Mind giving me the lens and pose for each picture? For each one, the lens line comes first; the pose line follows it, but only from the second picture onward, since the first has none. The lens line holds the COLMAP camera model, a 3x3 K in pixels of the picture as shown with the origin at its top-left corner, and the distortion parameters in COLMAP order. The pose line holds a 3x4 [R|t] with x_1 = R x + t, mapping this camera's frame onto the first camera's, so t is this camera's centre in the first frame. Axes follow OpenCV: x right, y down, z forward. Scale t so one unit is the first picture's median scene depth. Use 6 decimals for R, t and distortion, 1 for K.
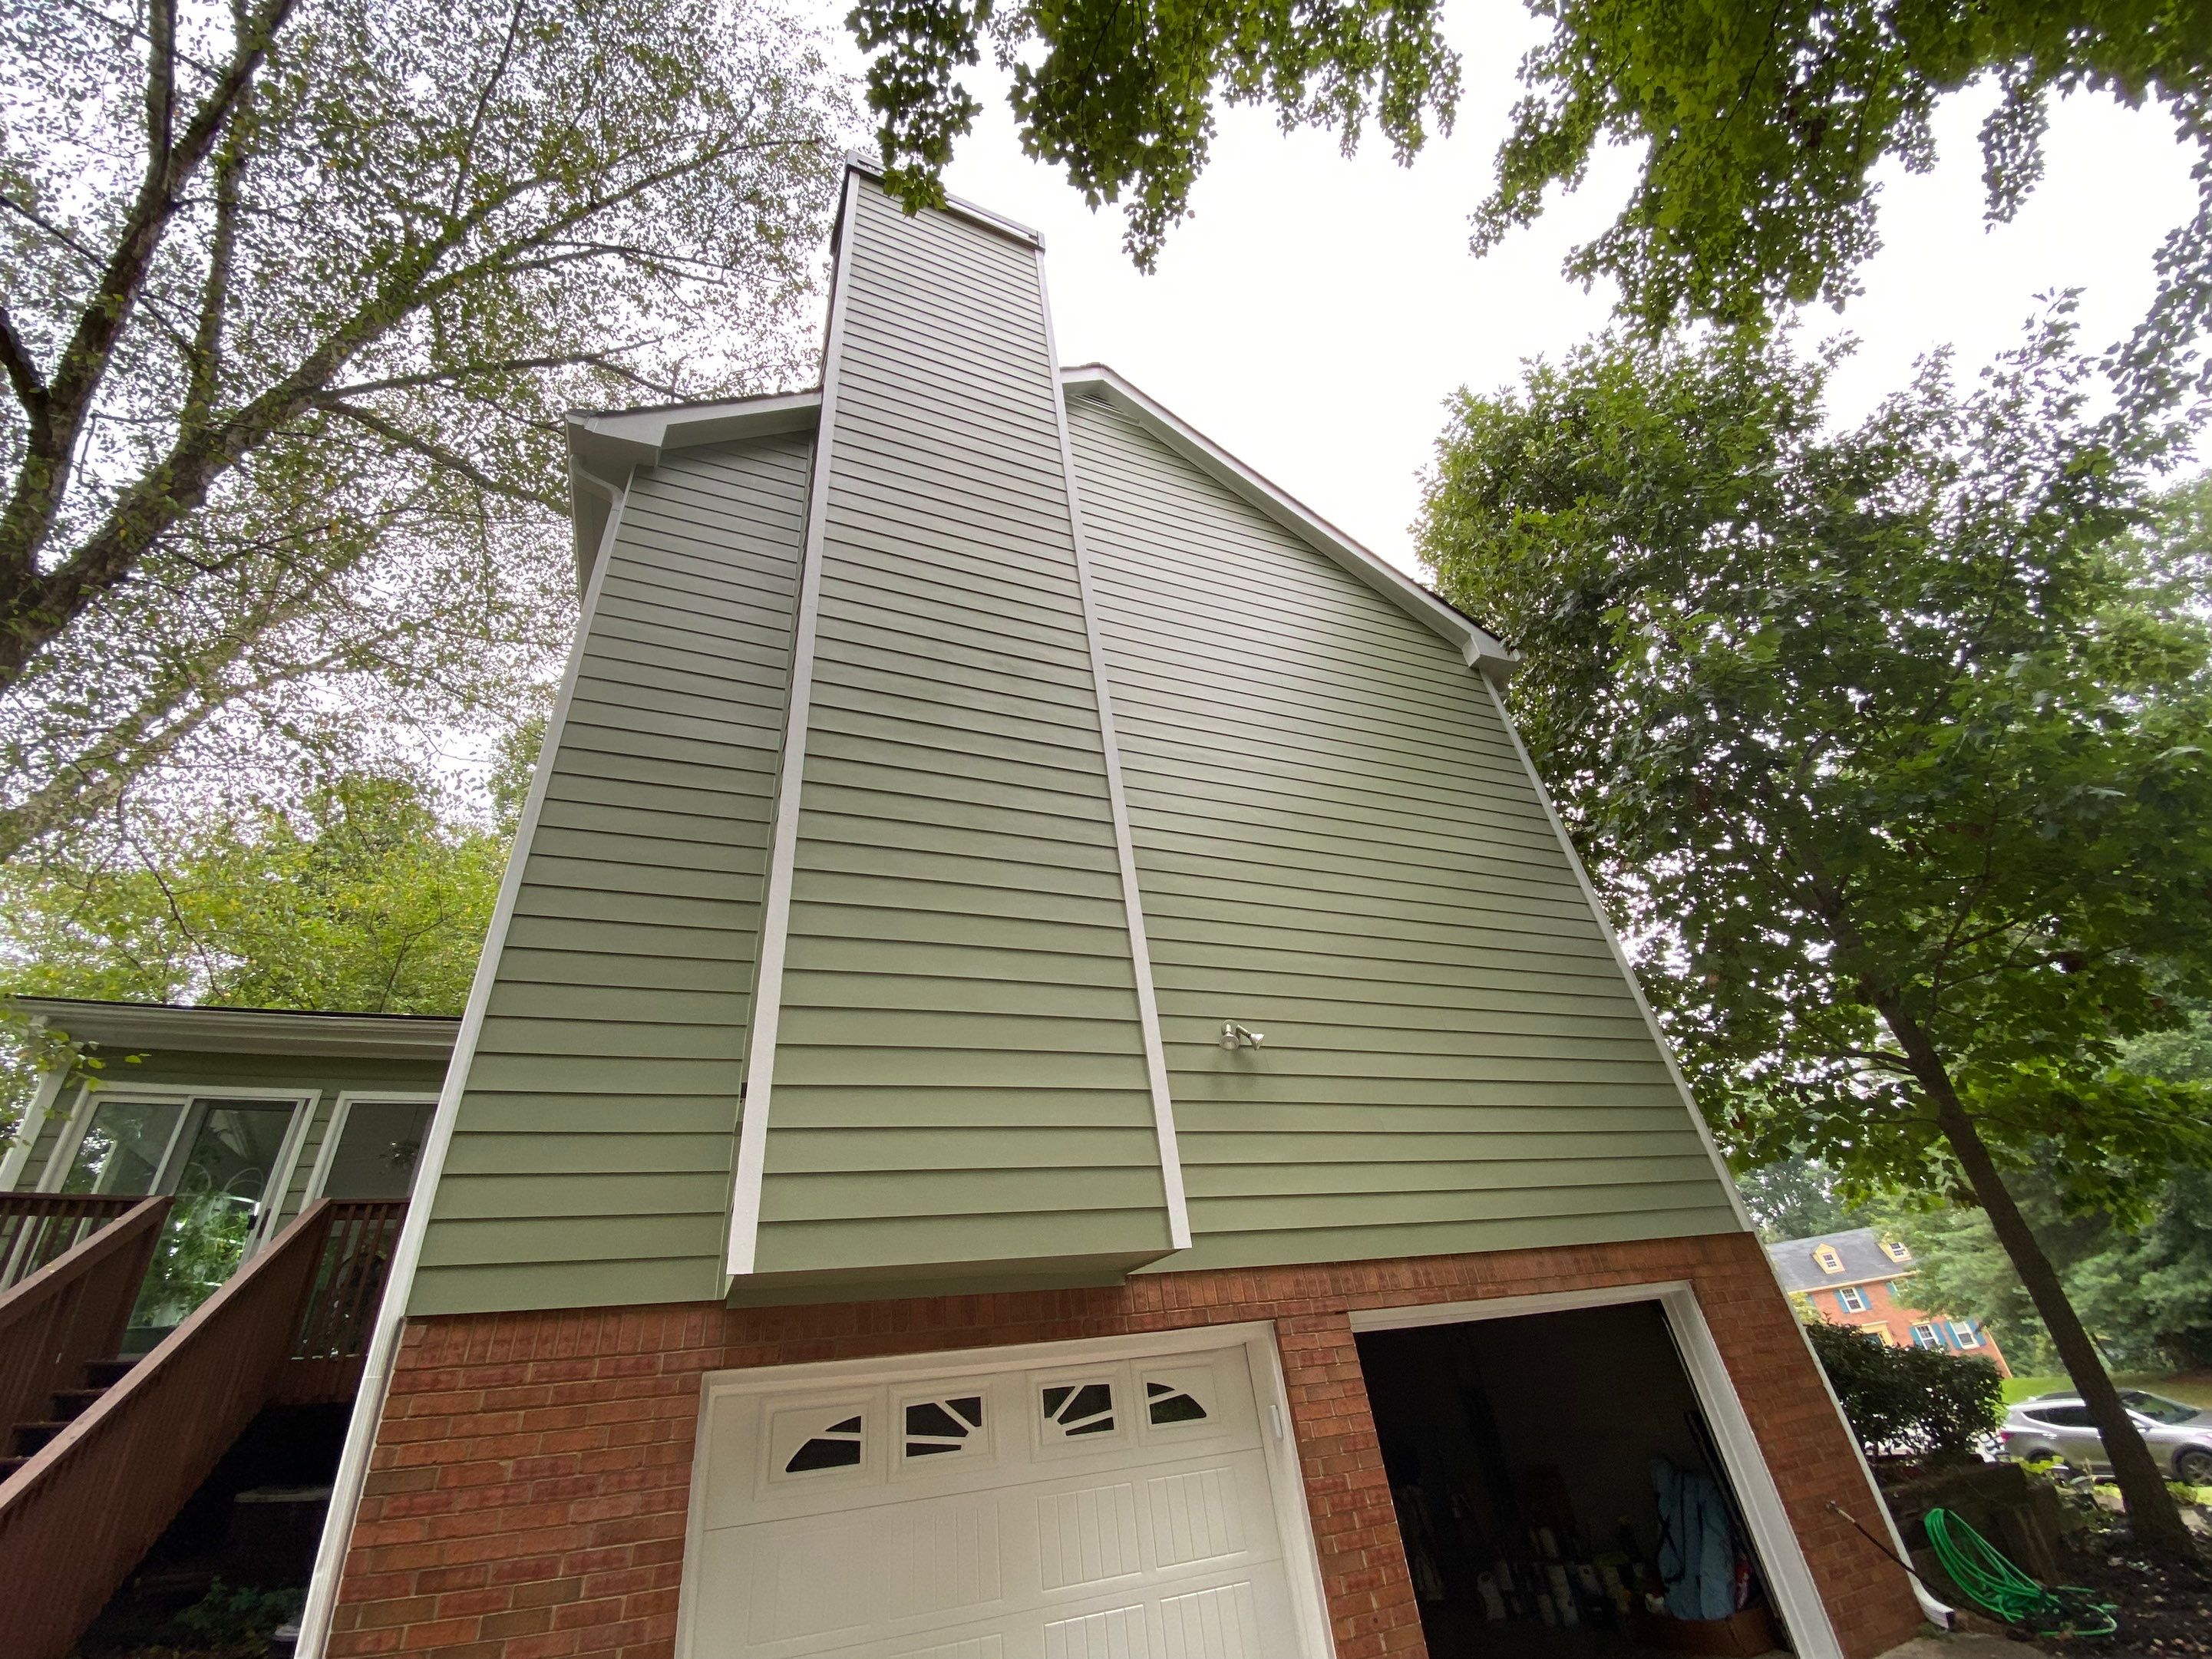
lens RADIAL K [[900.5, 0, 1100.4], [0, 900.5, 825.5], [0, 0, 1]] dist [0.015353, -0.018293]
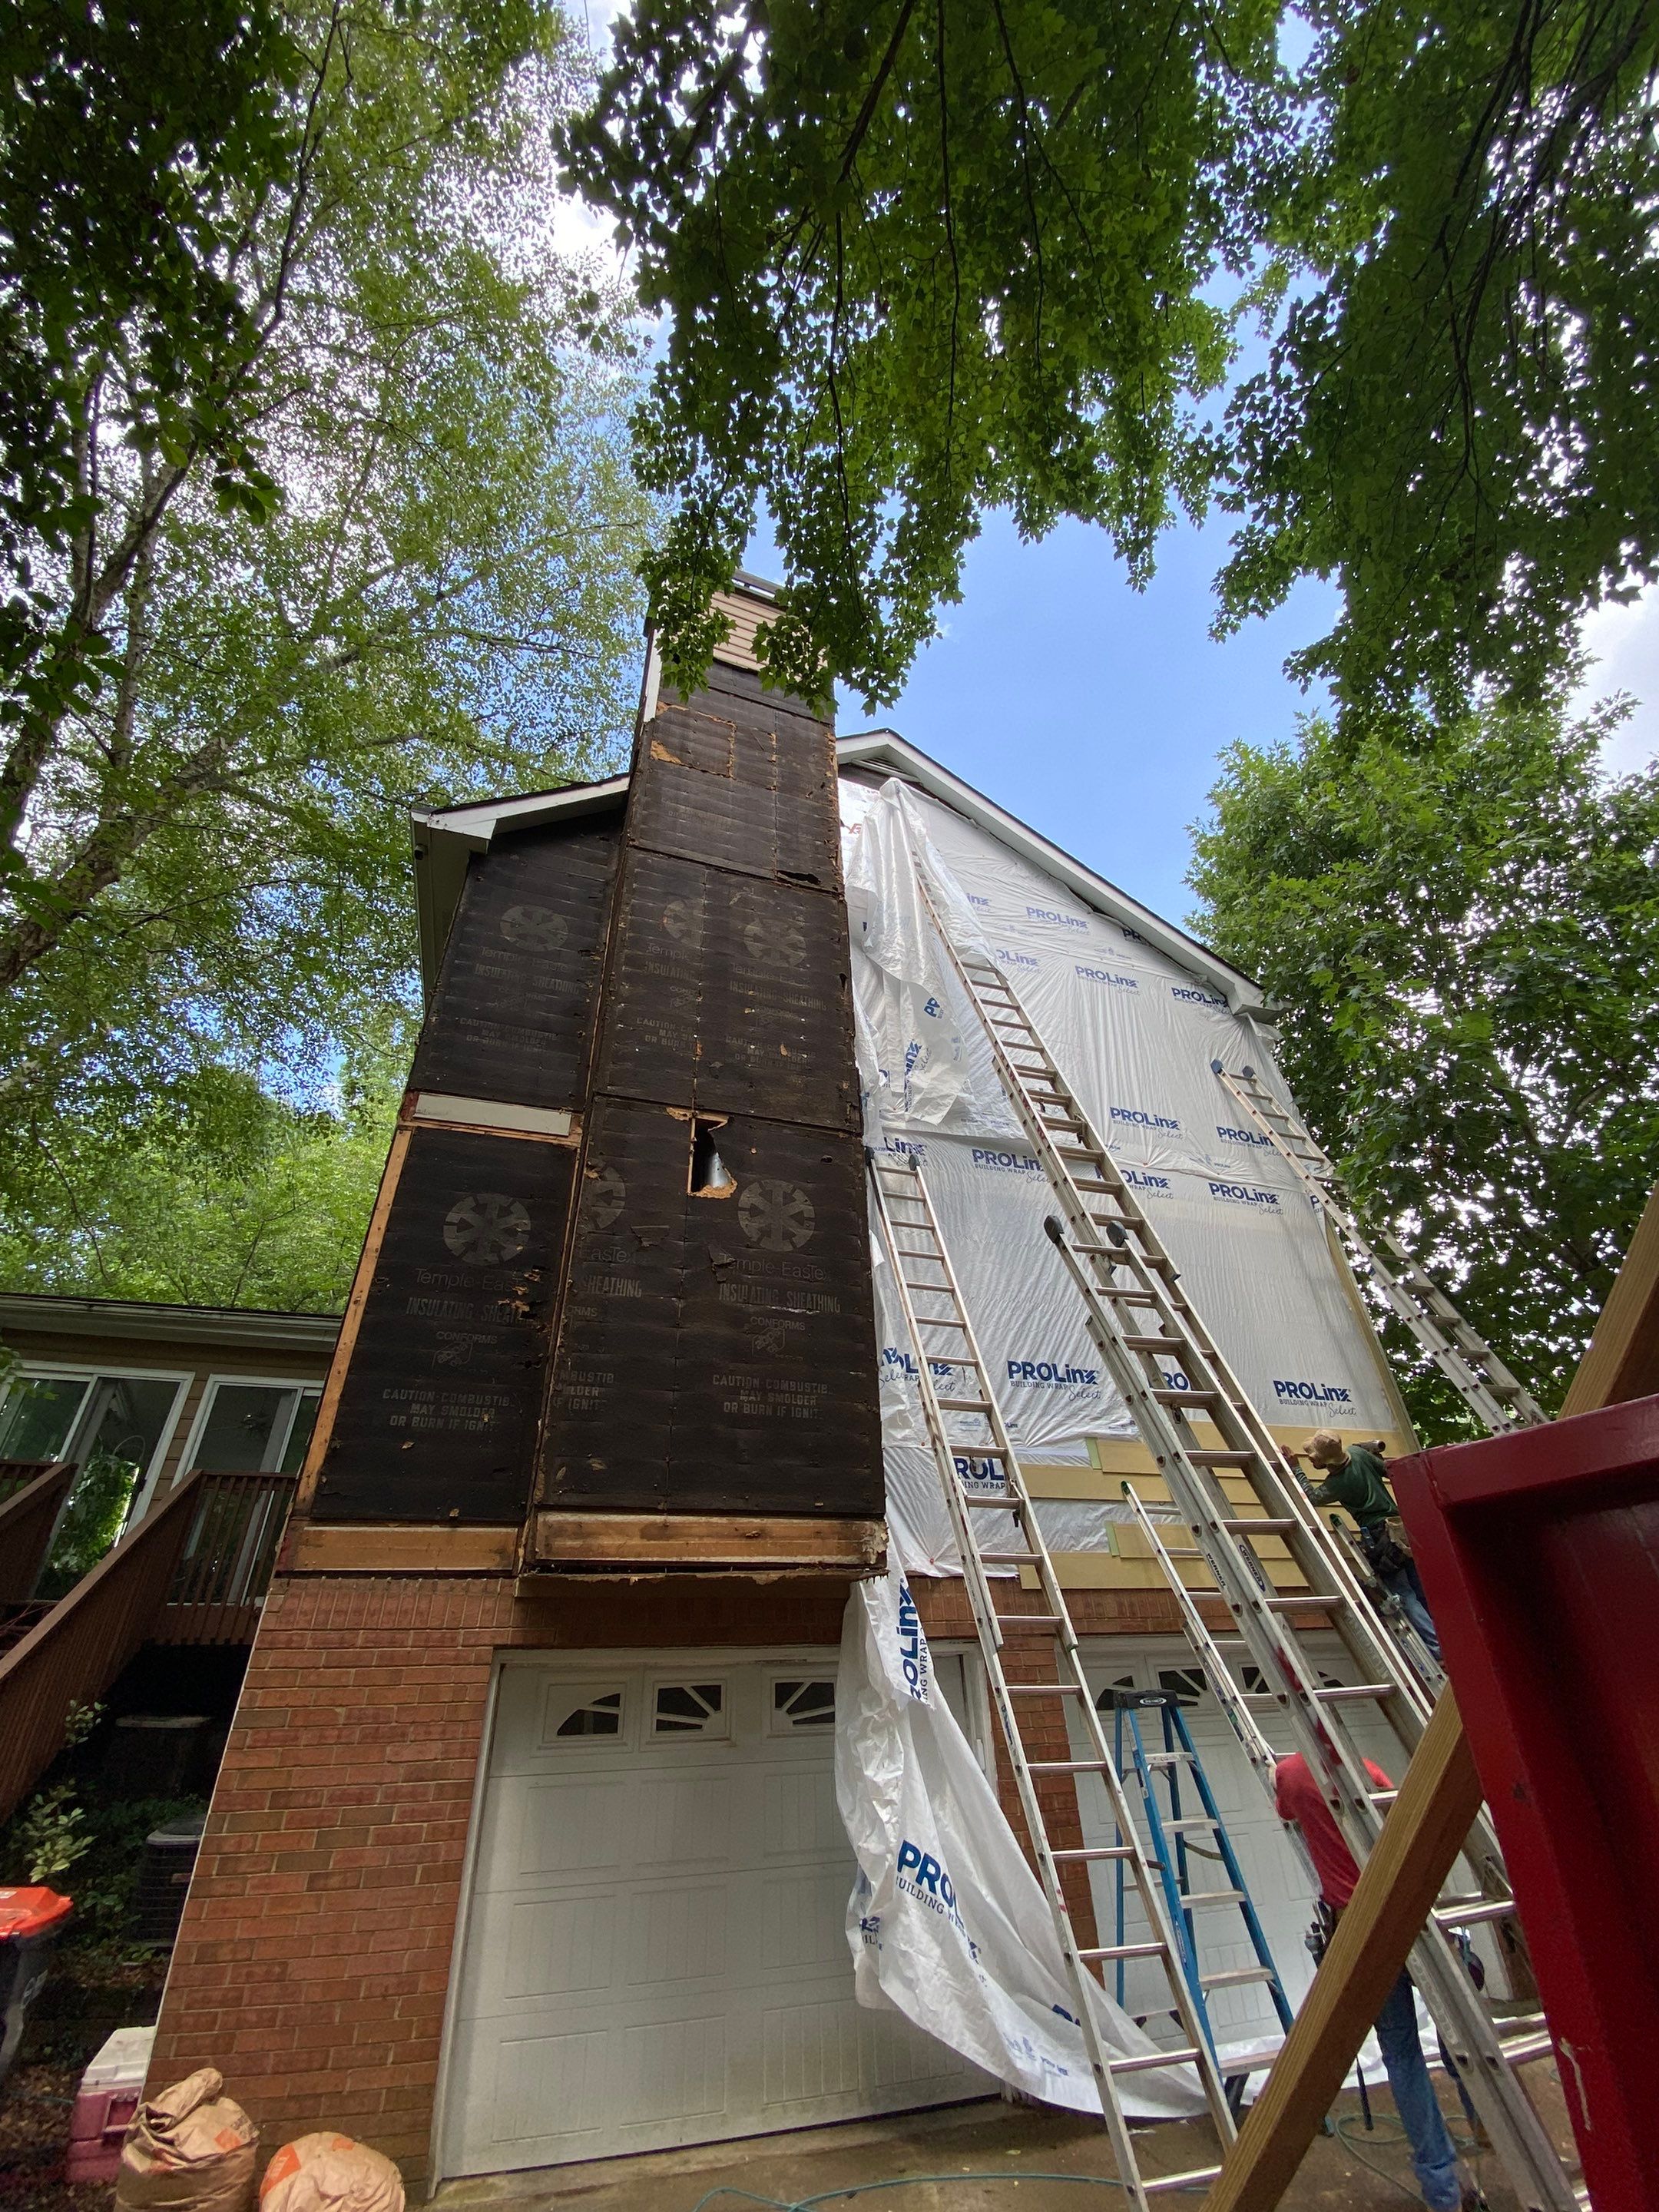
lens RADIAL K [[901.9, 0, 833.3], [0, 901.9, 1097.3], [0, 0, 1]] dist [0.016224, -0.017706]
pose [[0.995608, 0.025827, -0.089983, 0.088147], [-0.026628, 0.999616, -0.007704, -0.115568], [0.089749, 0.010066, 0.995914, -0.153104]]
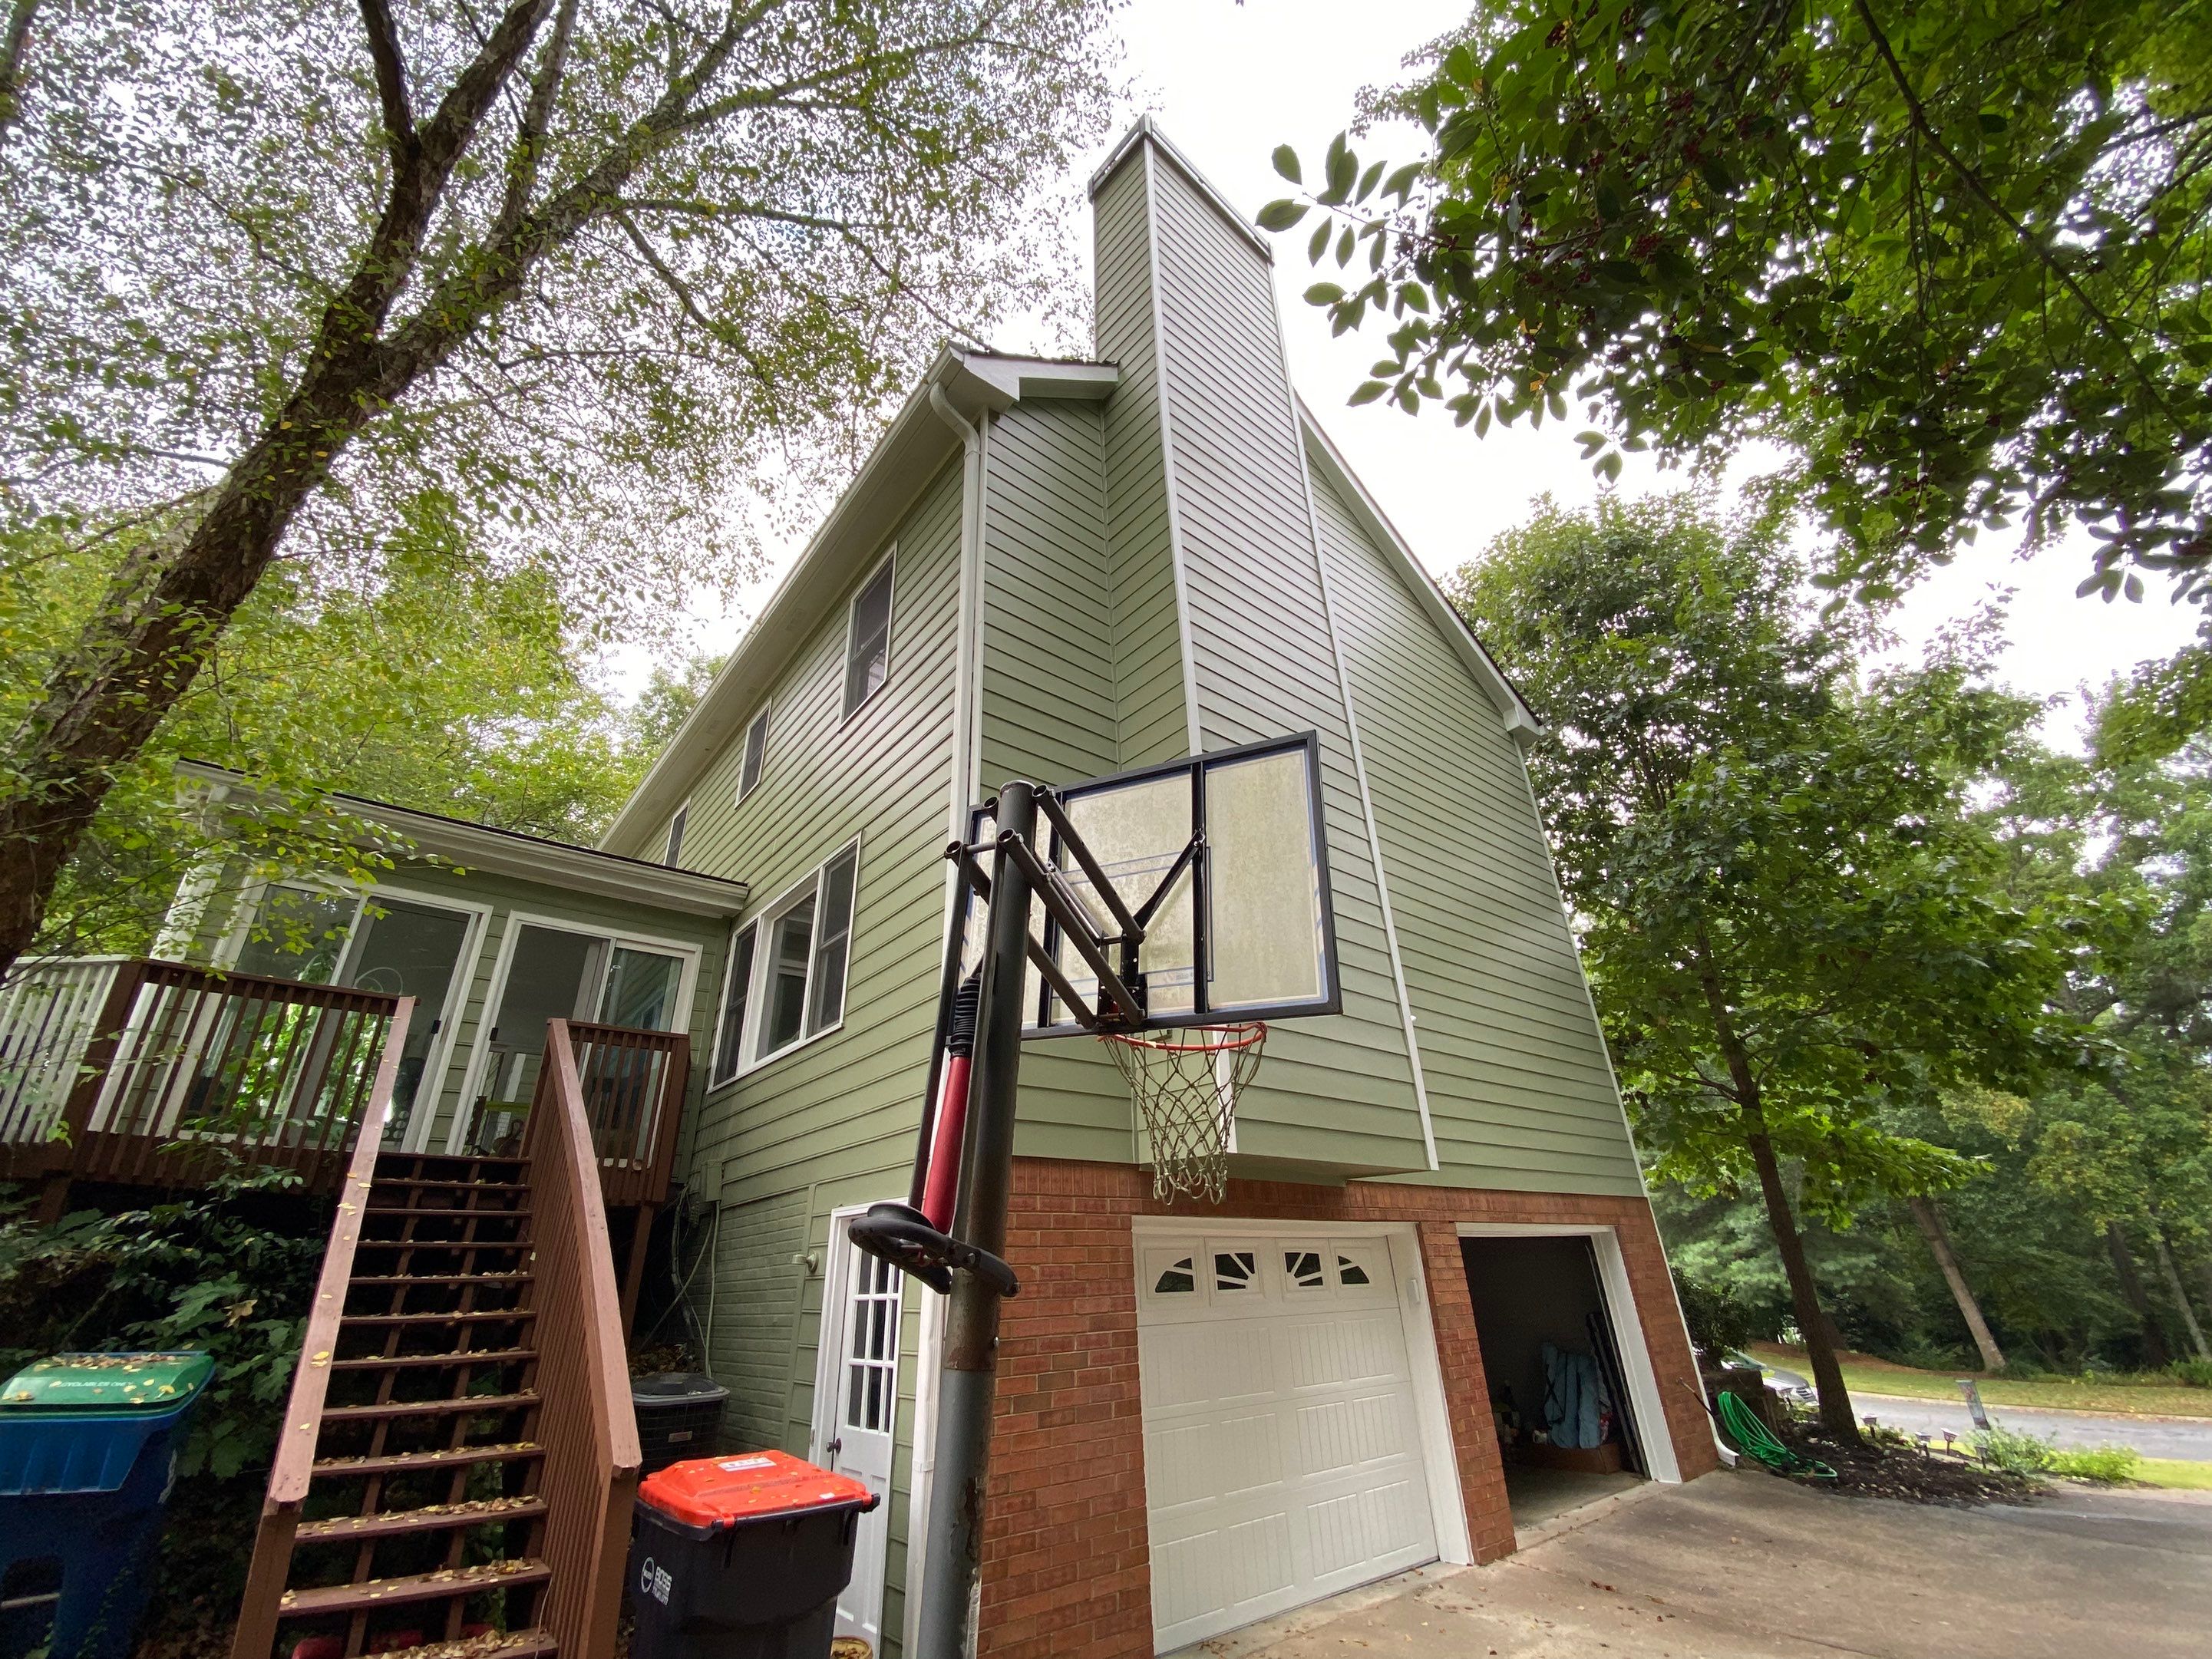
lens RADIAL K [[900.5, 0, 1100.4], [0, 900.5, 825.5], [0, 0, 1]] dist [0.015353, -0.018293]
pose [[0.952378, 0.204426, 0.226245, -0.690584], [-0.226084, 0.971287, 0.074085, -0.033938], [-0.204604, -0.121707, 0.971249, -0.165646]]
